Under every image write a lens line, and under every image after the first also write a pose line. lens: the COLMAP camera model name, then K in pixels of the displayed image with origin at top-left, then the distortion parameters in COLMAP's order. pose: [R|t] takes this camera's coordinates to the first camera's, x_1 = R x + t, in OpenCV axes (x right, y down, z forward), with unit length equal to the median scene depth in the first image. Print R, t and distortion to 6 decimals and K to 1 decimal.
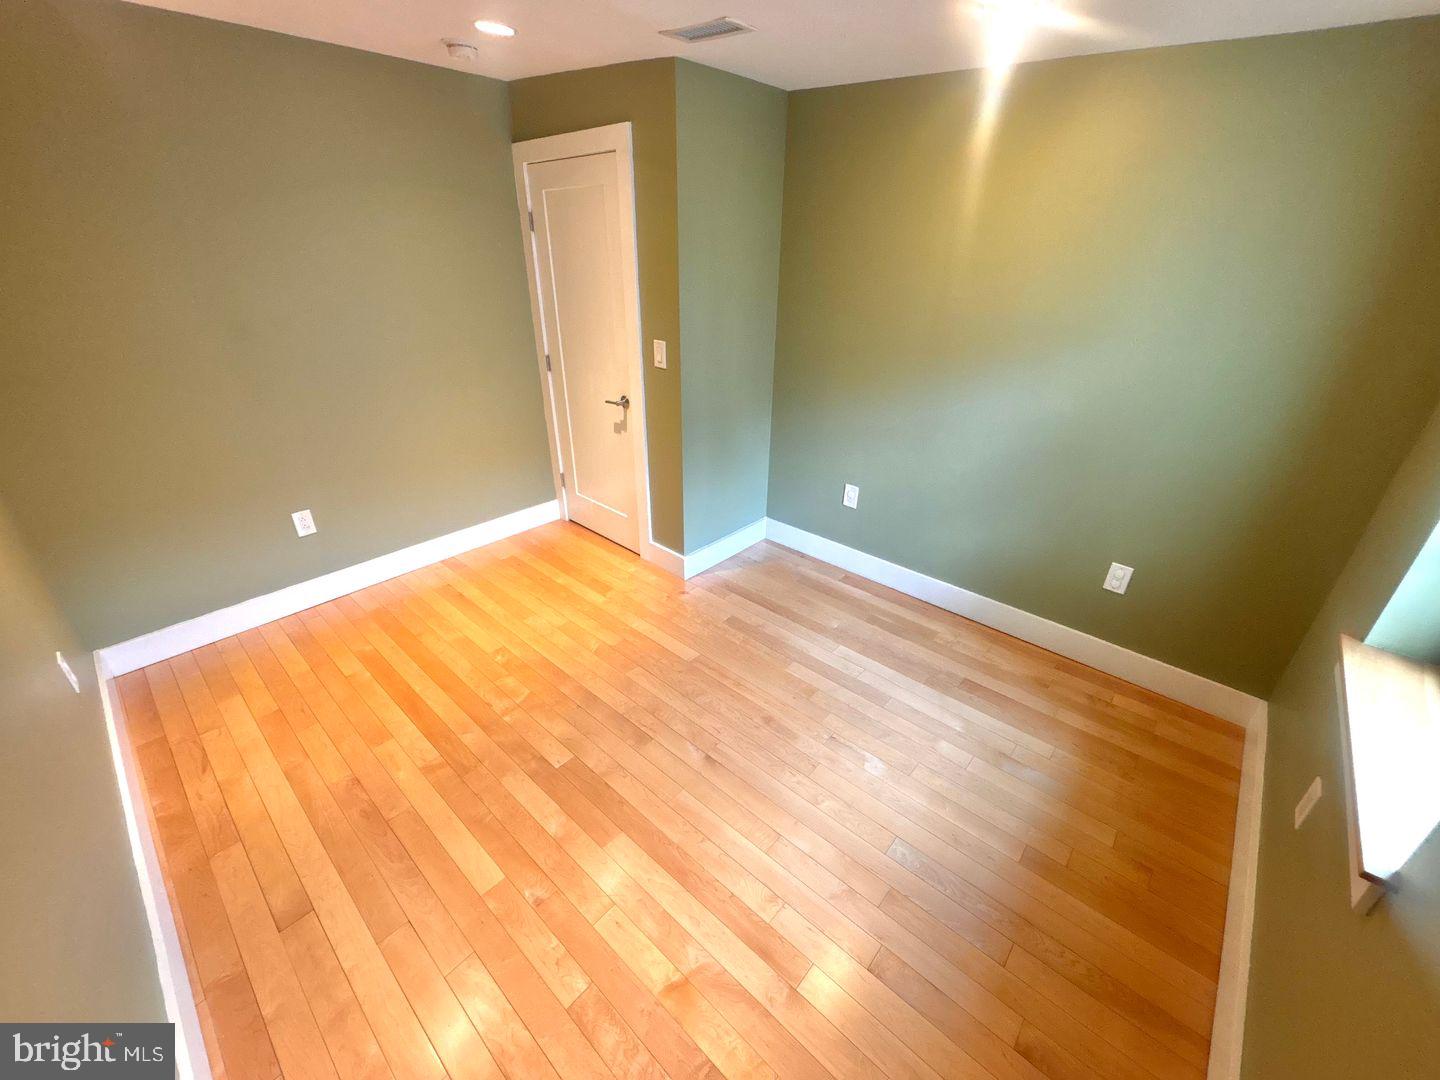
lens RADIAL K [[587.9, 0, 715.8], [0, 587.9, 537.2], [0, 0, 1]] dist [0.006503, -0.000740]
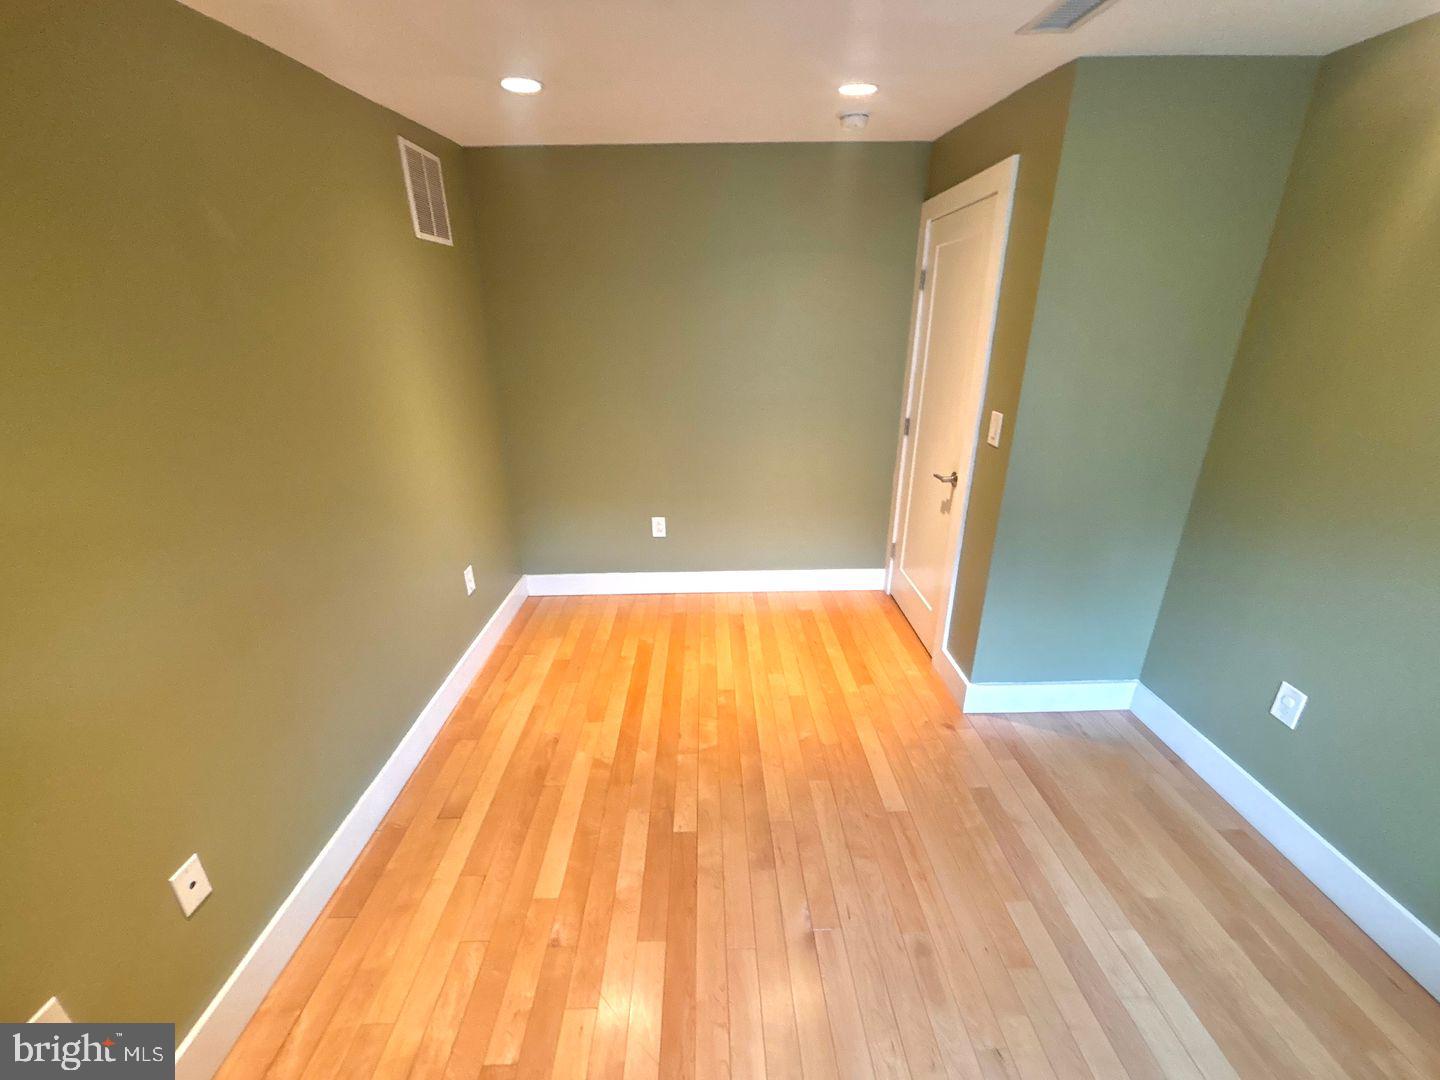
lens RADIAL K [[587.9, 0, 711.5], [0, 587.9, 534.6], [0, 0, 1]] dist [0.006503, -0.000740]
pose [[0.682895, 0.243951, -0.688580, 0.243240], [-0.309131, 0.950541, 0.030181, -0.086570], [0.661886, 0.192251, 0.724532, 0.208939]]
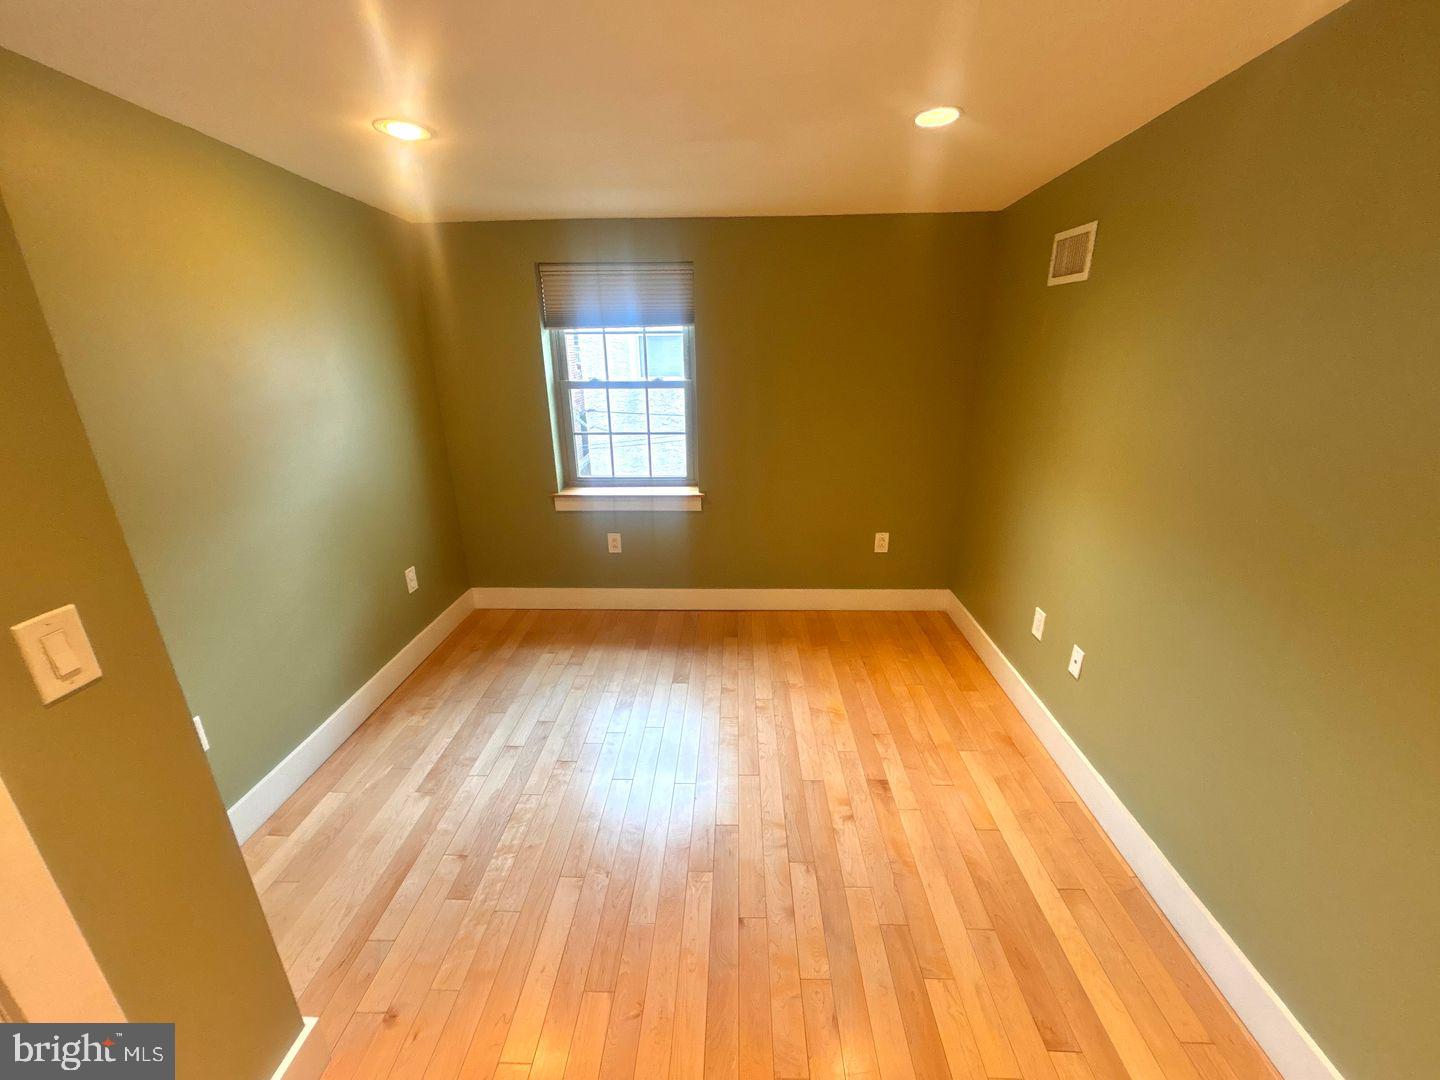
lens RADIAL K [[587.9, 0, 723.0], [0, 587.9, 540.9], [0, 0, 1]] dist [0.006503, -0.000740]
pose [[-0.655778, -0.253027, 0.711290, -0.560312], [0.340764, 0.741521, 0.577951, -0.443585], [-0.673673, 0.621389, -0.400050, 0.914977]]
